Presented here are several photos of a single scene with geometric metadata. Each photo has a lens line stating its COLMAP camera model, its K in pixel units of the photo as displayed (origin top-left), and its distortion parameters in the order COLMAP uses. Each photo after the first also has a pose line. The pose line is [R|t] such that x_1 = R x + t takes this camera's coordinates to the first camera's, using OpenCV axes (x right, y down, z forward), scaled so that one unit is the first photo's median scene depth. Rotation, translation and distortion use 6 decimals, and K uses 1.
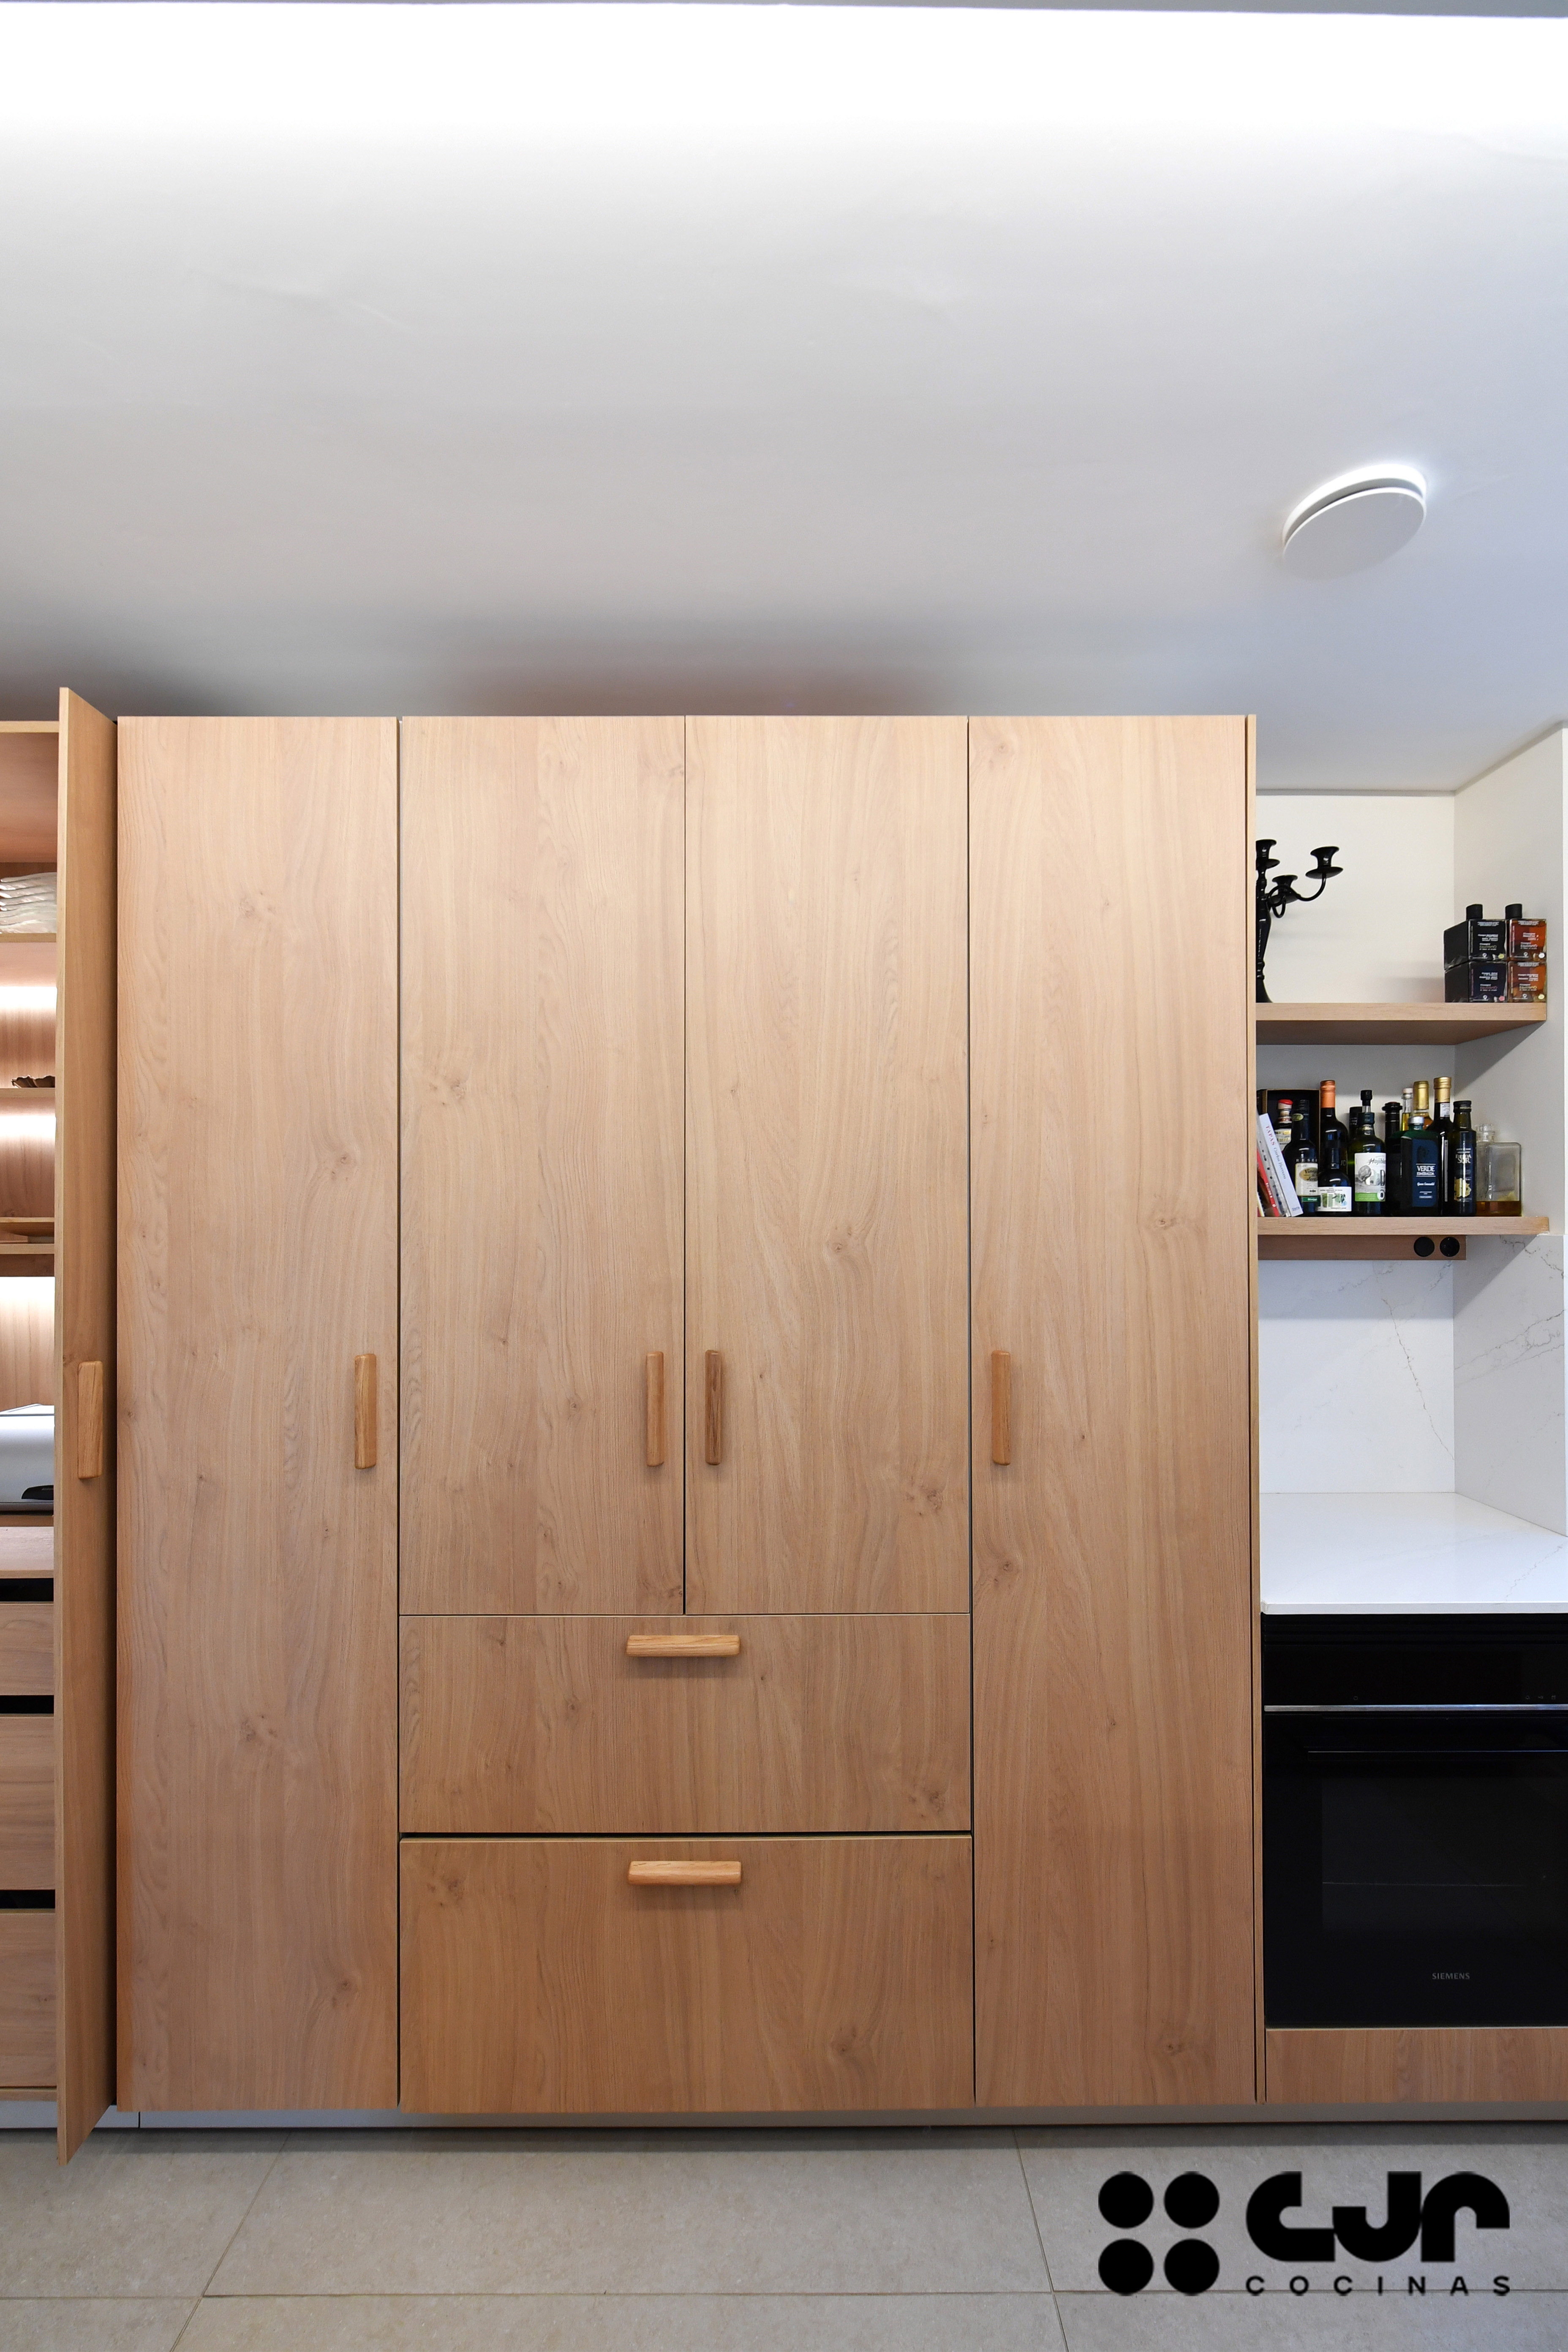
lens RADIAL K [[1062.4, 0, 707.4], [0, 1062.4, 1214.7], [0, 0, 1]] dist [0.000999, -0.000157]
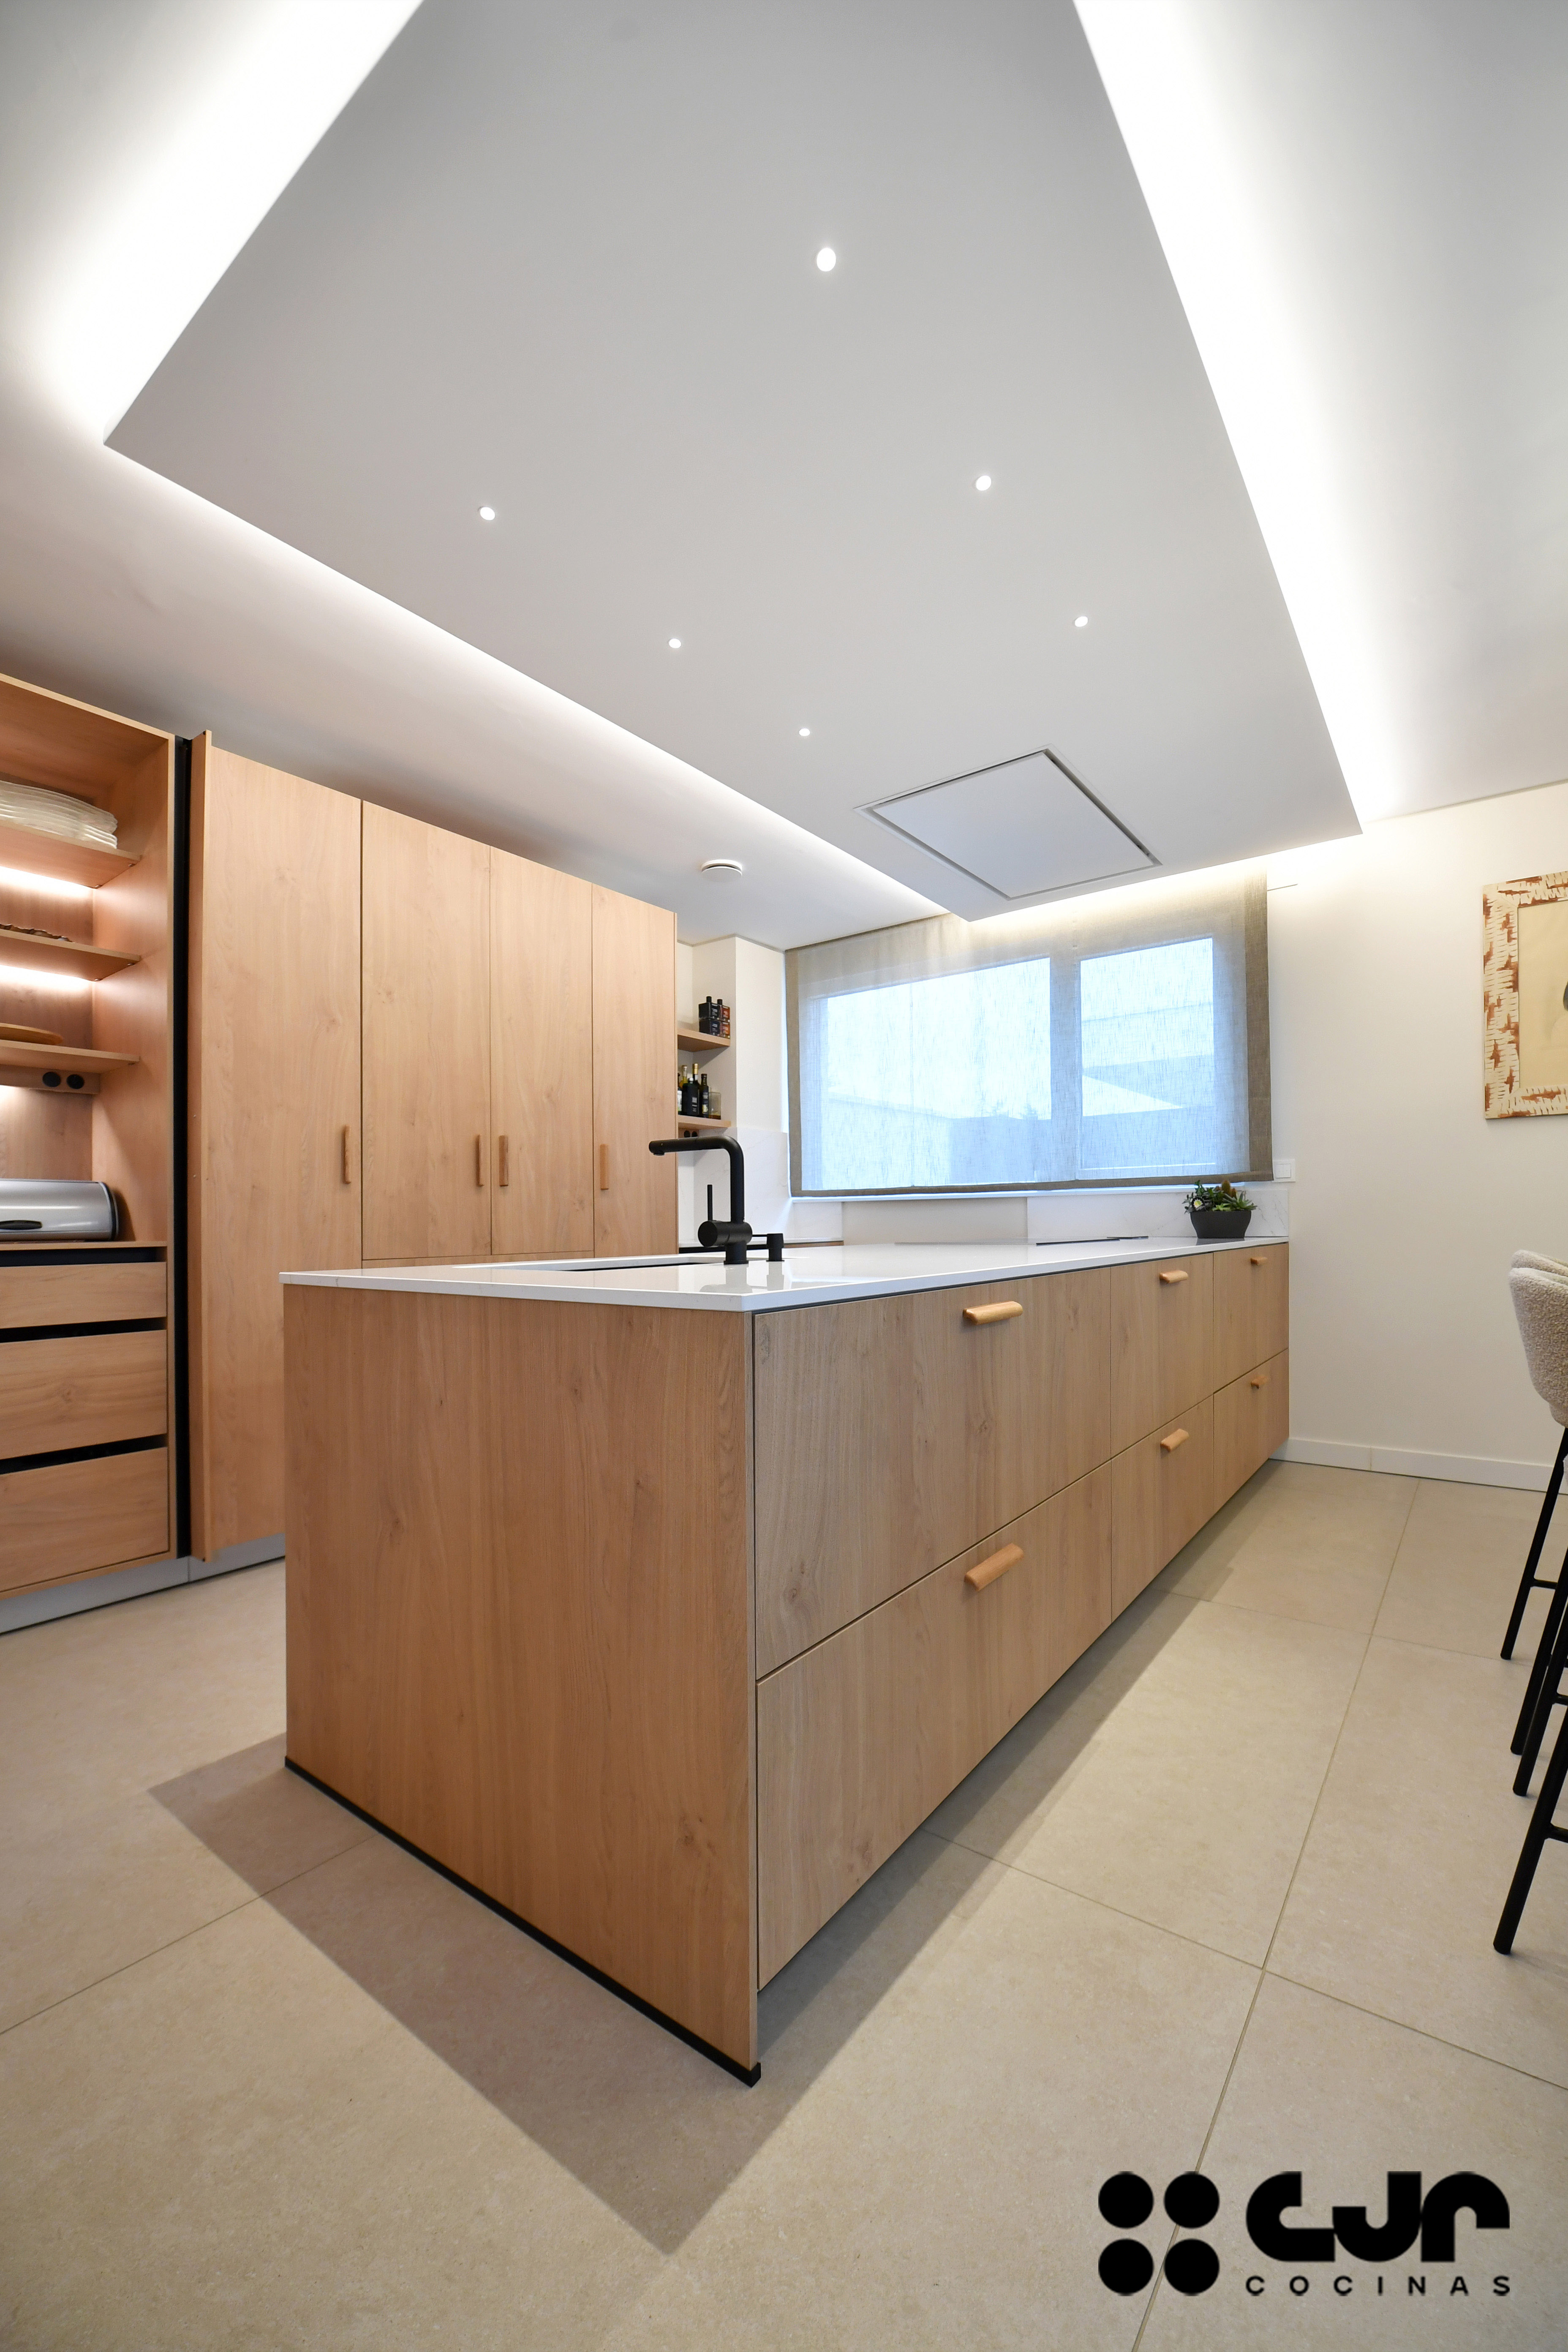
lens RADIAL K [[940.7, 0, 791.2], [0, 940.7, 1232.2], [0, 0, 1]] dist [-0.000347, -0.014254]
pose [[0.623527, -0.011867, 0.781712, -1.147511], [-0.001428, 0.999866, 0.016317, 0.294070], [-0.781801, -0.011290, 0.623426, -0.692335]]
